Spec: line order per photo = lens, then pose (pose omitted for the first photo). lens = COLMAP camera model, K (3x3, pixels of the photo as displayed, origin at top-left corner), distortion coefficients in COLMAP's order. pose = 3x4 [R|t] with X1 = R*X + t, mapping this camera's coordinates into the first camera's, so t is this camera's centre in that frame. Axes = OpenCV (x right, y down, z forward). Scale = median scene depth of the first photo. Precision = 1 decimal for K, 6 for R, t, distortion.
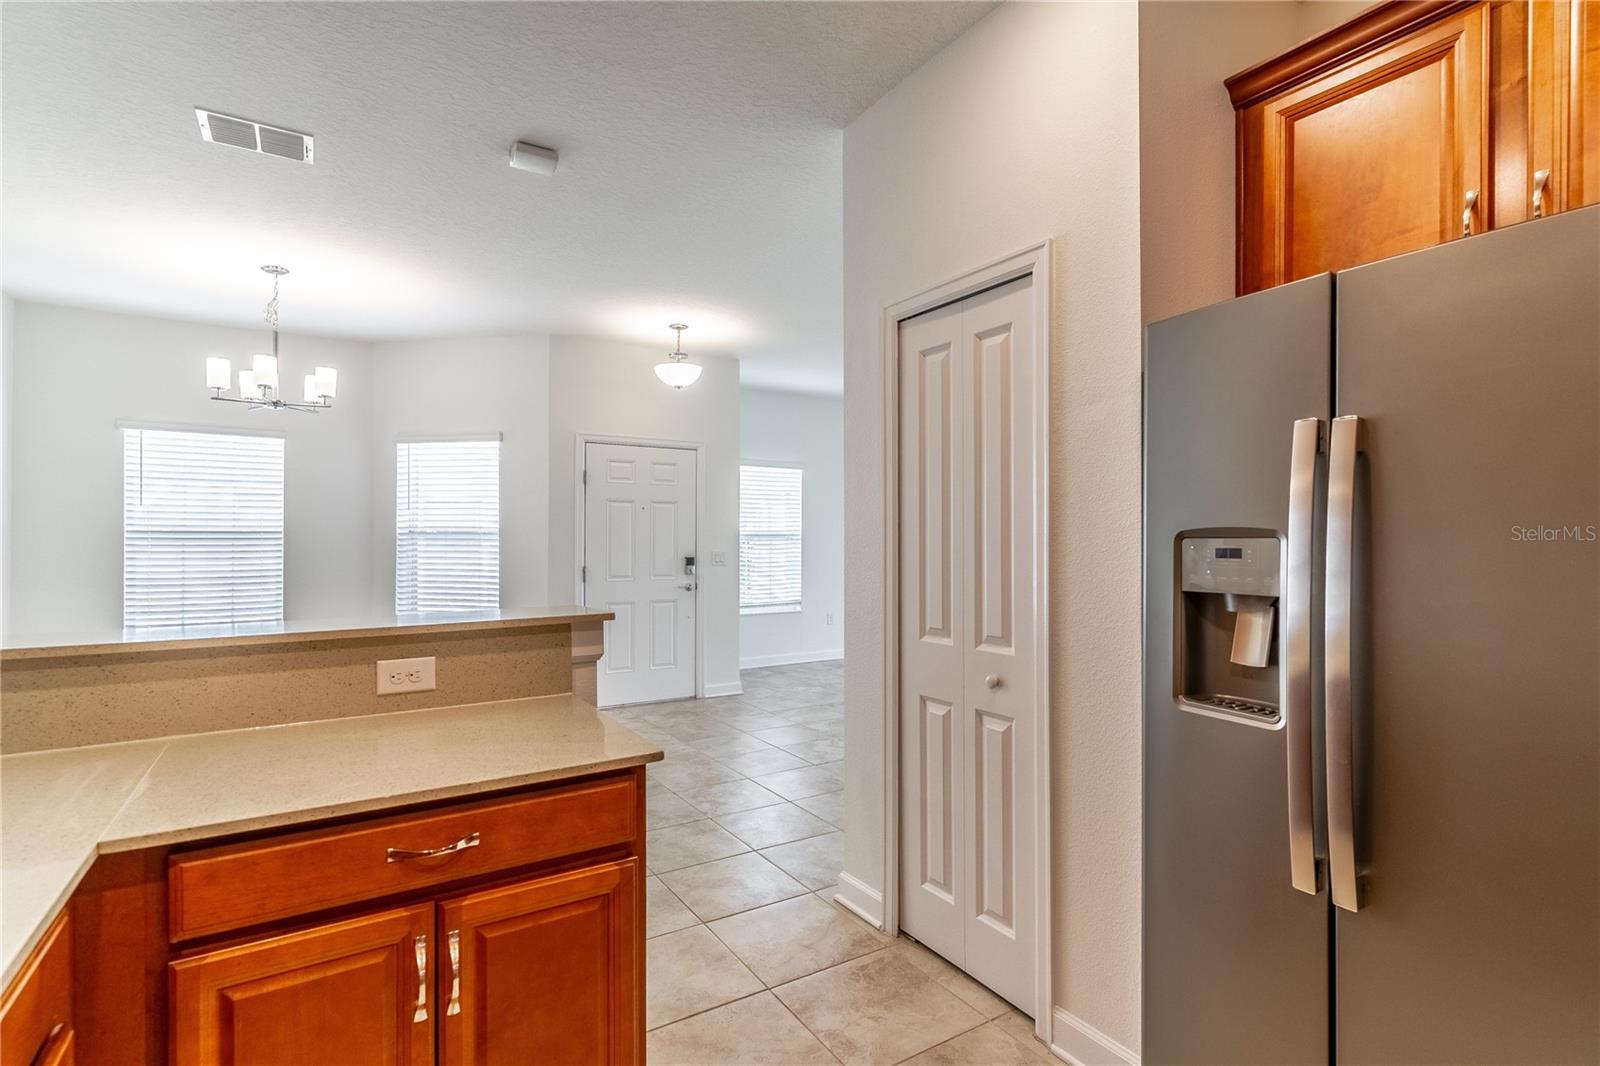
lens RADIAL K [[767.2, 0, 798.4], [0, 767.2, 535.4], [0, 0, 1]] dist [0.002895, 0.000251]
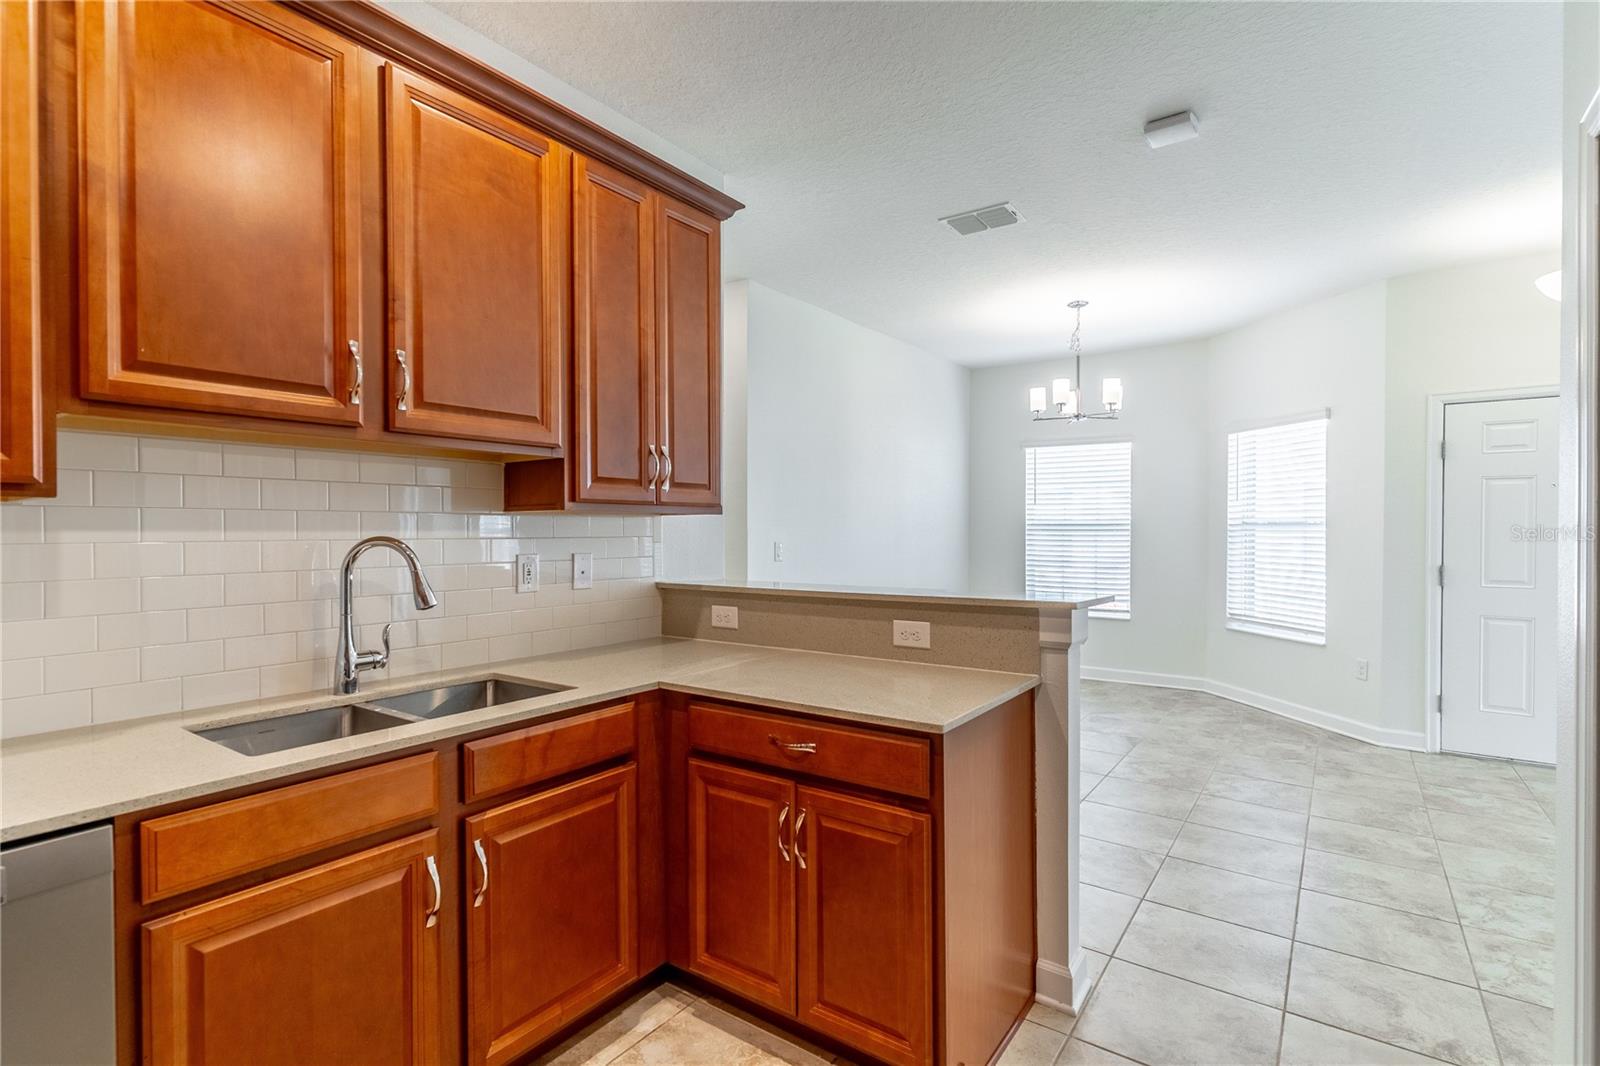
lens RADIAL K [[764.2, 0, 797.1], [0, 764.2, 536.5], [0, 0, 1]] dist [0.006053, -0.000737]
pose [[0.381812, 0.006653, -0.924216, 0.191717], [0.003656, 0.999955, 0.008709, 0.002365], [0.924233, -0.006704, 0.381770, 0.108177]]
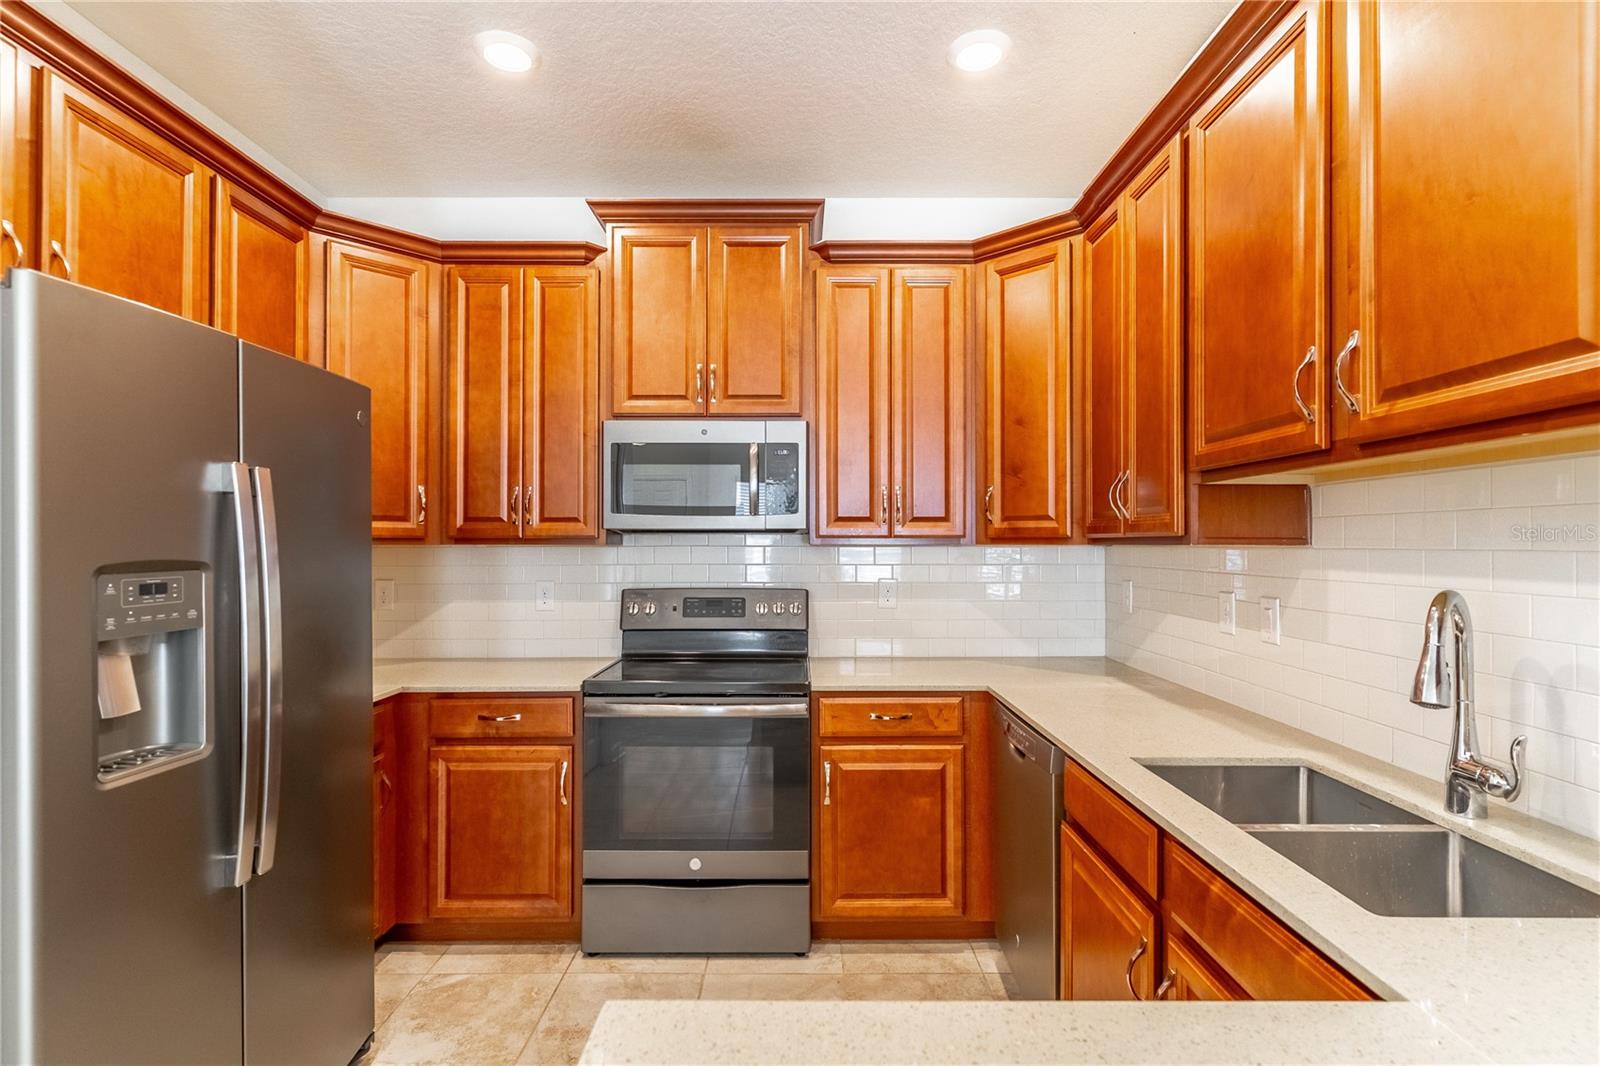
lens RADIAL K [[767.2, 0, 803.4], [0, 767.2, 537.0], [0, 0, 1]] dist [0.000604, 0.000577]
pose [[-0.851784, 0.002120, 0.523889, -0.148111], [-0.003205, 0.999952, -0.009258, -0.008317], [-0.523884, -0.009565, -0.851736, 0.363315]]
